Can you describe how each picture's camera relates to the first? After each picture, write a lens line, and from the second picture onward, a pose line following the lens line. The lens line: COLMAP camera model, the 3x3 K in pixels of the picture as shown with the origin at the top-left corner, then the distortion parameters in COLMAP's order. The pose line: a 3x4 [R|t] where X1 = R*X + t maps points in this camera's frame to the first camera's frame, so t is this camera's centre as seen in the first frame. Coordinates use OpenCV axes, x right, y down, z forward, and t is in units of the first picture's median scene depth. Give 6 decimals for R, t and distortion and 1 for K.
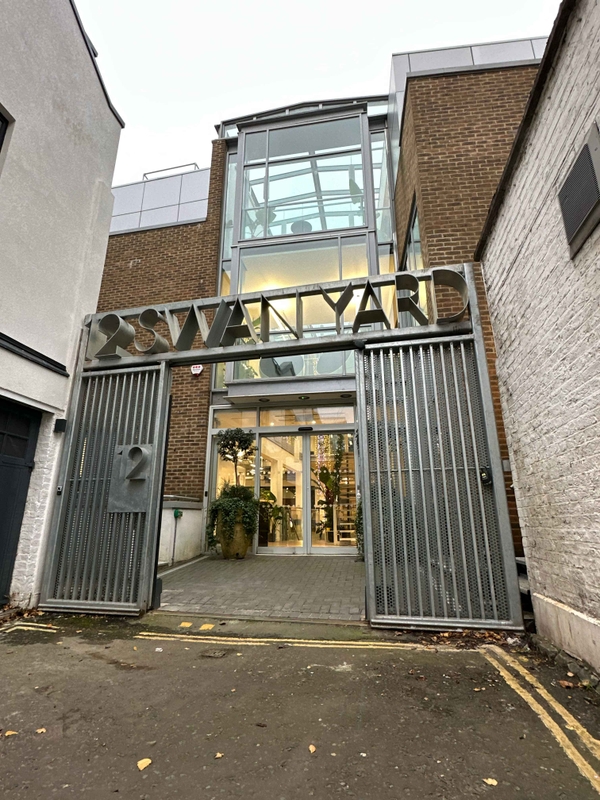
lens RADIAL K [[400.3, 0, 299.8], [0, 400.3, 401.7], [0, 0, 1]] dist [0.002916, -0.000345]
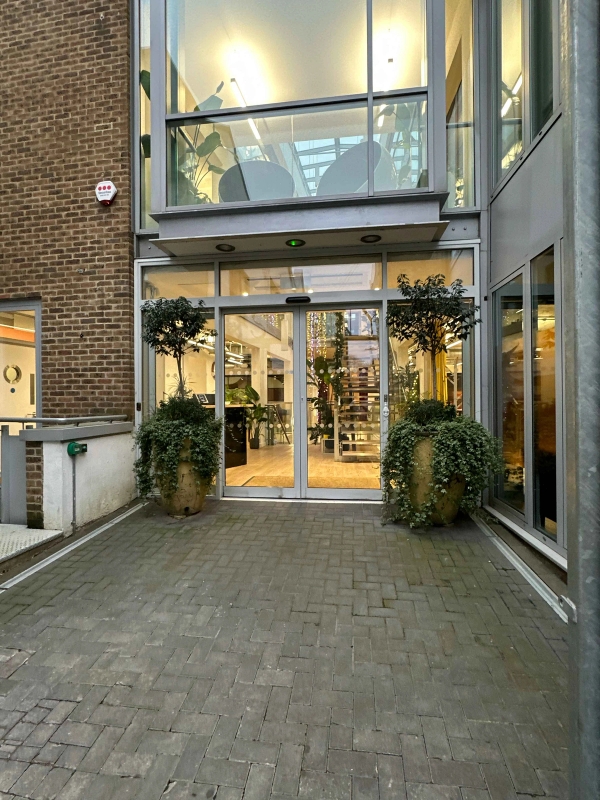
lens RADIAL K [[400.3, 0, 302.5], [0, 400.3, 397.8], [0, 0, 1]] dist [0.002916, -0.000345]
pose [[0.999432, -0.006629, 0.033051, 0.000405], [-0.002937, 0.959620, 0.281284, 0.038284], [-0.033581, -0.281222, 0.959055, 0.374296]]
